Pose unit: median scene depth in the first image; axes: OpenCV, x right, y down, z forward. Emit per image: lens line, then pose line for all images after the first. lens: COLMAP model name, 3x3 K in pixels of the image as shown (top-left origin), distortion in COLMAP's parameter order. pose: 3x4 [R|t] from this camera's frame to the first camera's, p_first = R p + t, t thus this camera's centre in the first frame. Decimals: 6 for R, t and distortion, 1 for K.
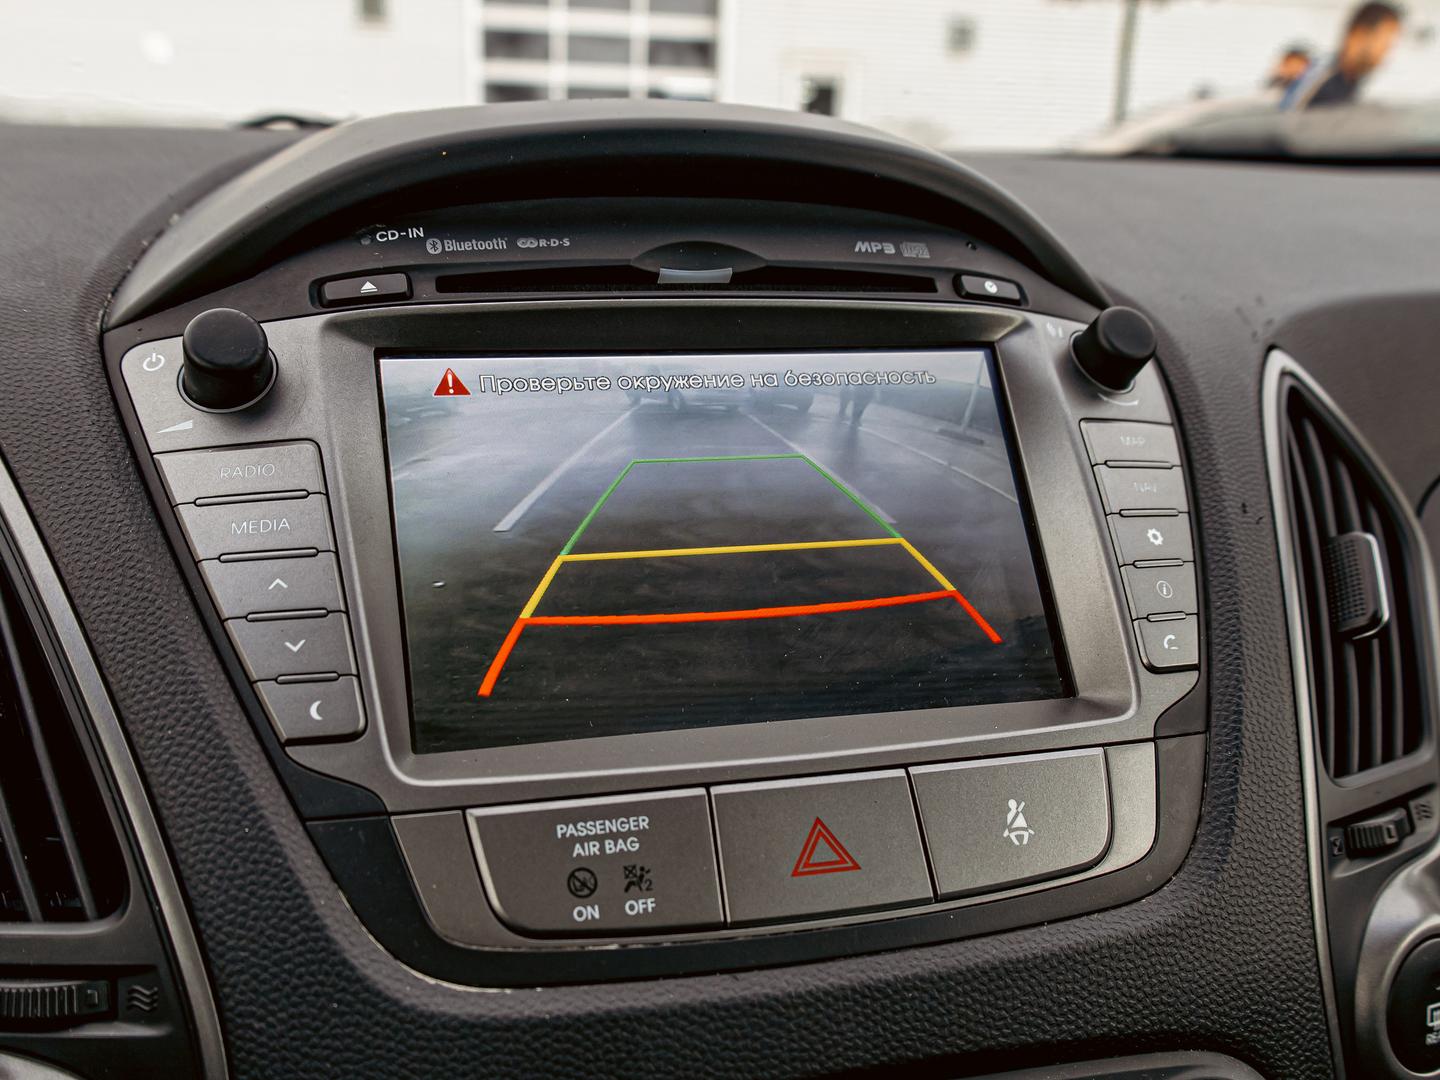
lens RADIAL K [[1526.6, 0, 720.0], [0, 1526.6, 540.0], [0, 0, 1]] dist [-0.016896, 0.035824]
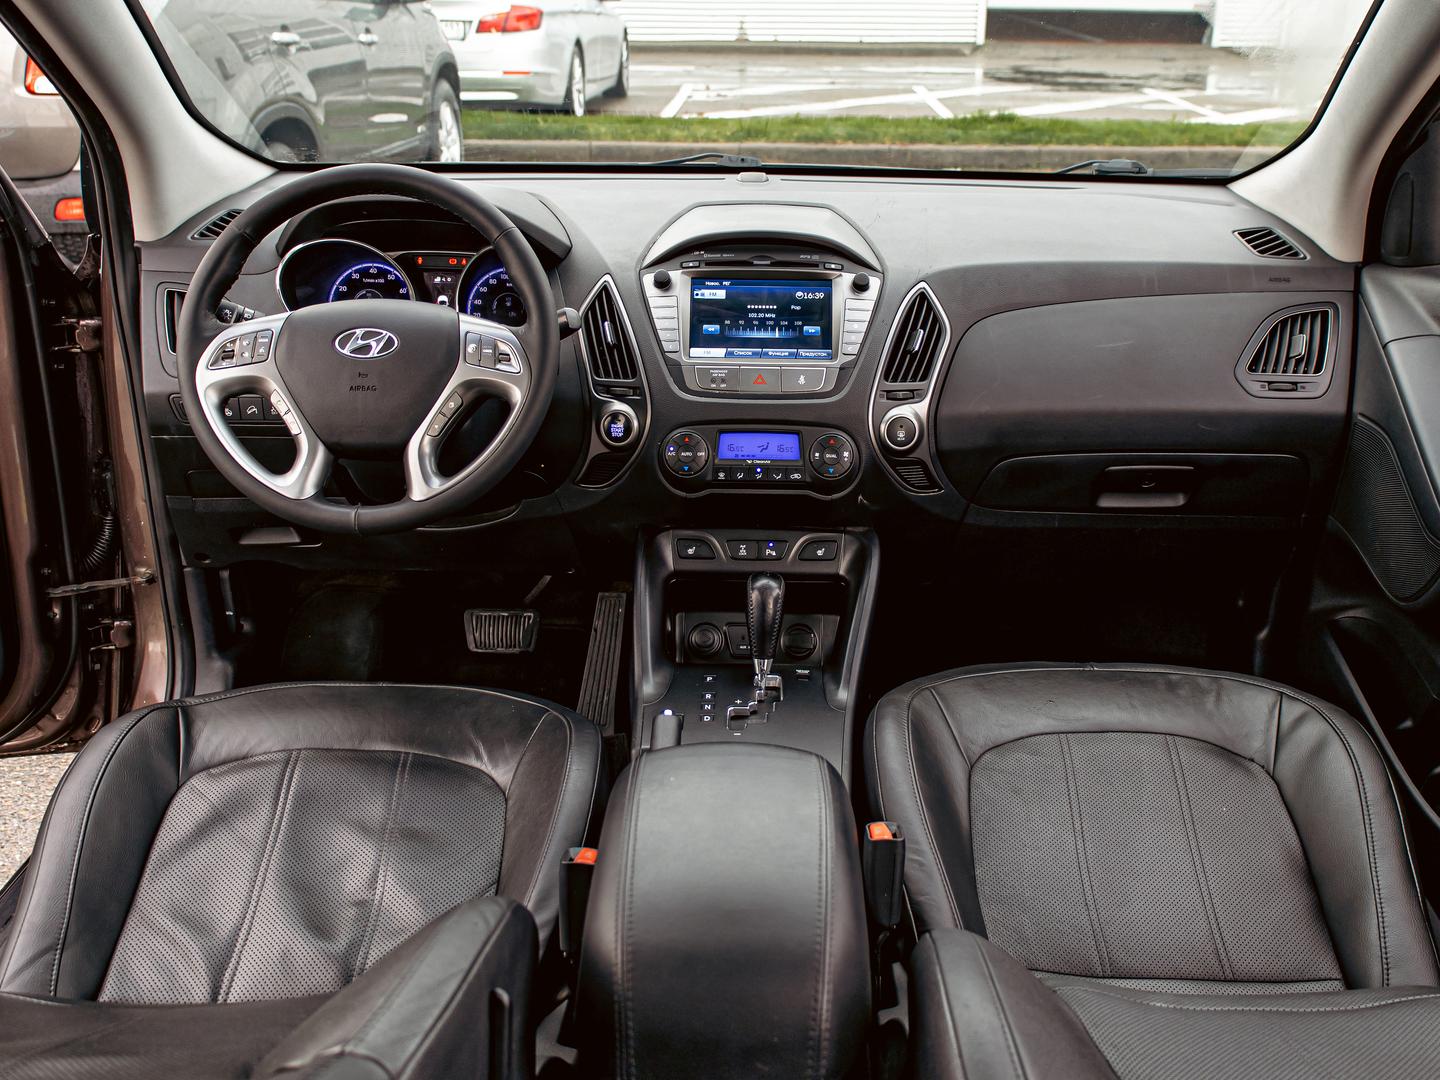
lens RADIAL K [[1526.6, 0, 720.0], [0, 1526.6, 540.0], [0, 0, 1]] dist [-0.016896, 0.035824]
pose [[0.940952, 0.099427, -0.323610, 1.775014], [-0.062418, 0.990464, 0.122821, 0.117095], [0.332735, -0.095370, 0.938185, -4.225662]]
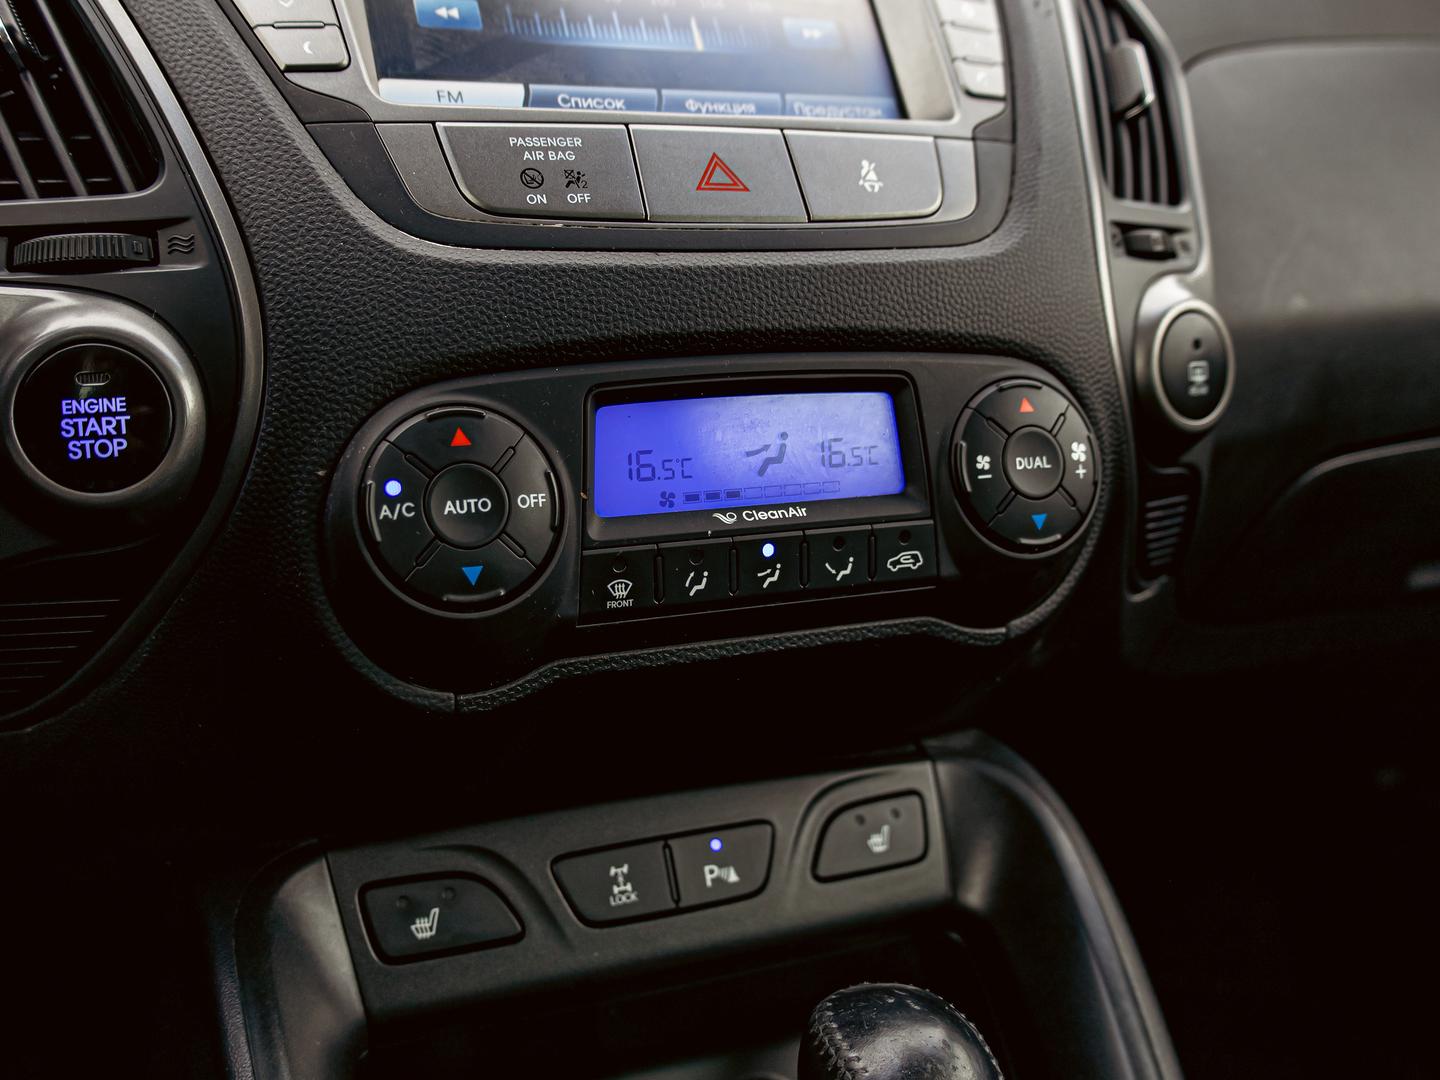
lens RADIAL K [[1526.6, 0, 720.0], [0, 1526.6, 540.0], [0, 0, 1]] dist [-0.016896, 0.035824]
pose [[0.992631, -0.034592, 0.116135, -0.092522], [0.035045, 0.999384, -0.001859, 0.527845], [-0.116000, 0.005915, 0.993232, -0.258553]]
